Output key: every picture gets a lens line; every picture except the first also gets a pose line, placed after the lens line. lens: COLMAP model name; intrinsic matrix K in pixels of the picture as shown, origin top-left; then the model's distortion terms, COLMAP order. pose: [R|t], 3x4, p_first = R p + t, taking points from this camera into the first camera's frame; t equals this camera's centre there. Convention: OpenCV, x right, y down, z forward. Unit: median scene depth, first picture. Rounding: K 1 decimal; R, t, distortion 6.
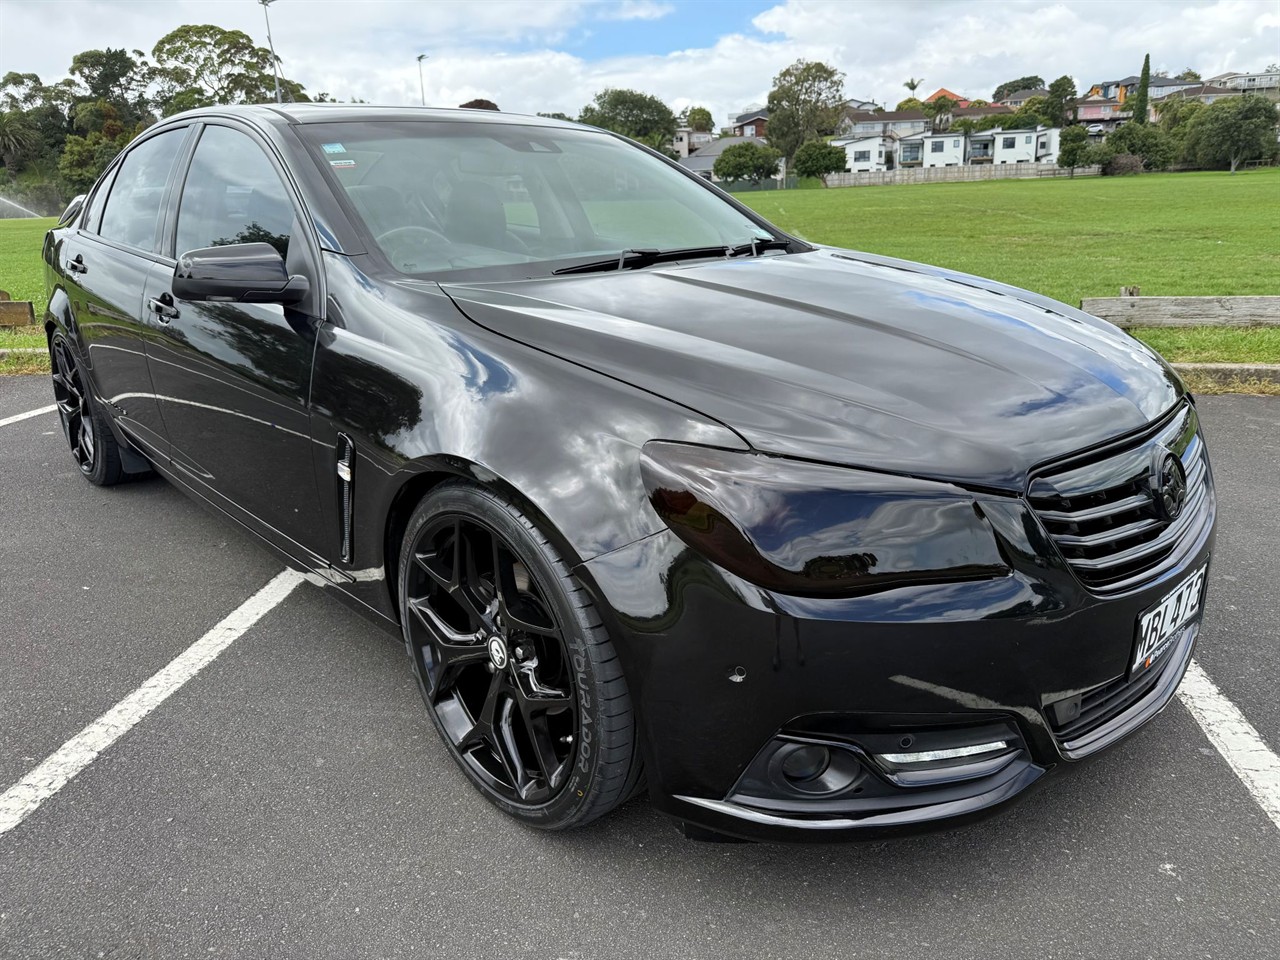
lens RADIAL K [[915.8, 0, 640.0], [0, 915.8, 480.0], [0, 0, 1]] dist [-0.001879, -0.008513]
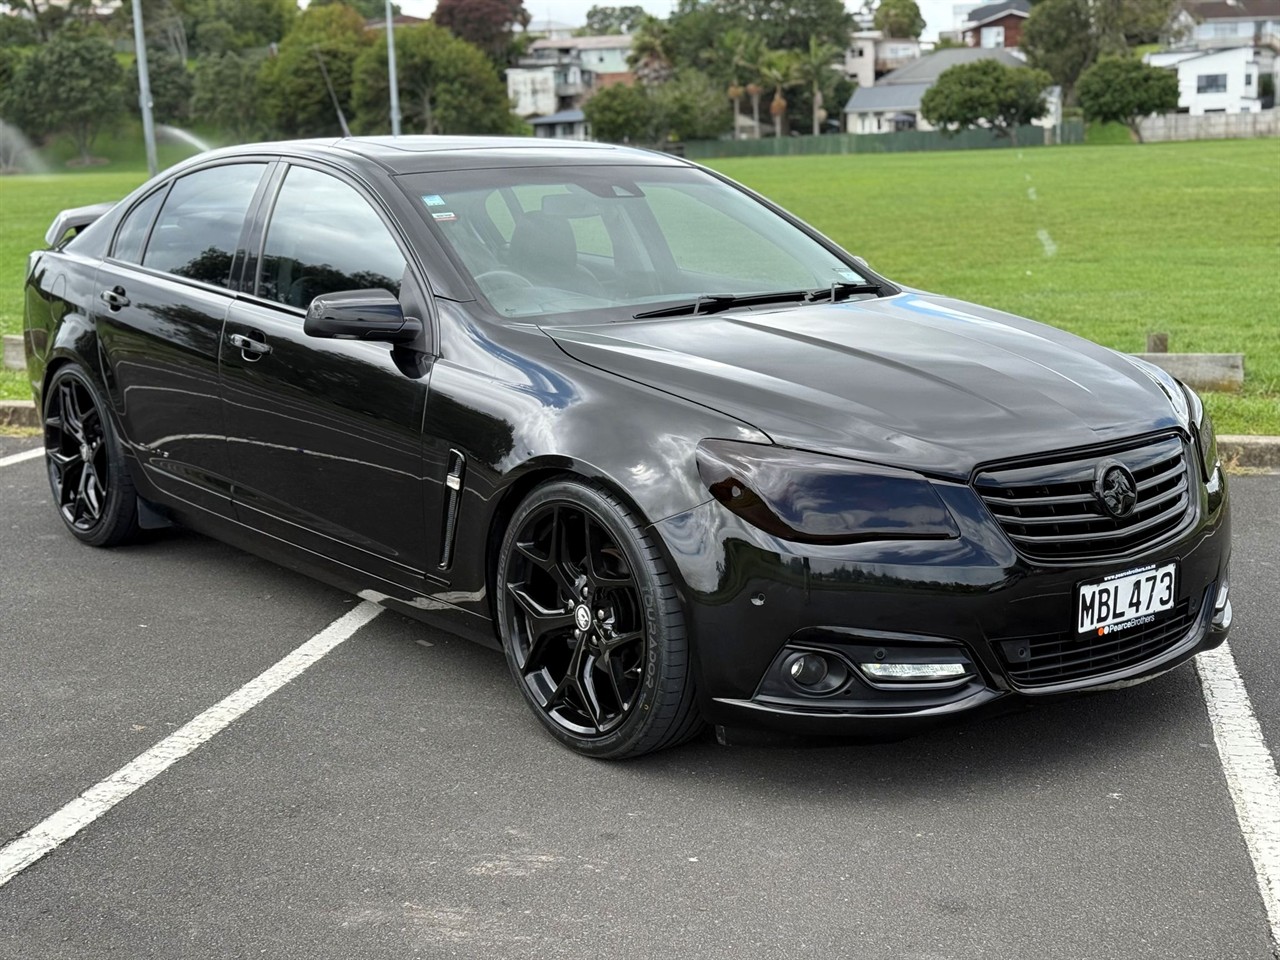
lens RADIAL K [[1919.9, 0, 640.0], [0, 1919.9, 480.0], [0, 0, 1]] dist [-0.042417, -0.098686]
pose [[0.996974, 0.018447, -0.075518, 0.077487], [-0.027797, 0.991805, -0.124699, 0.218695], [0.072599, 0.126420, 0.989317, -1.075704]]
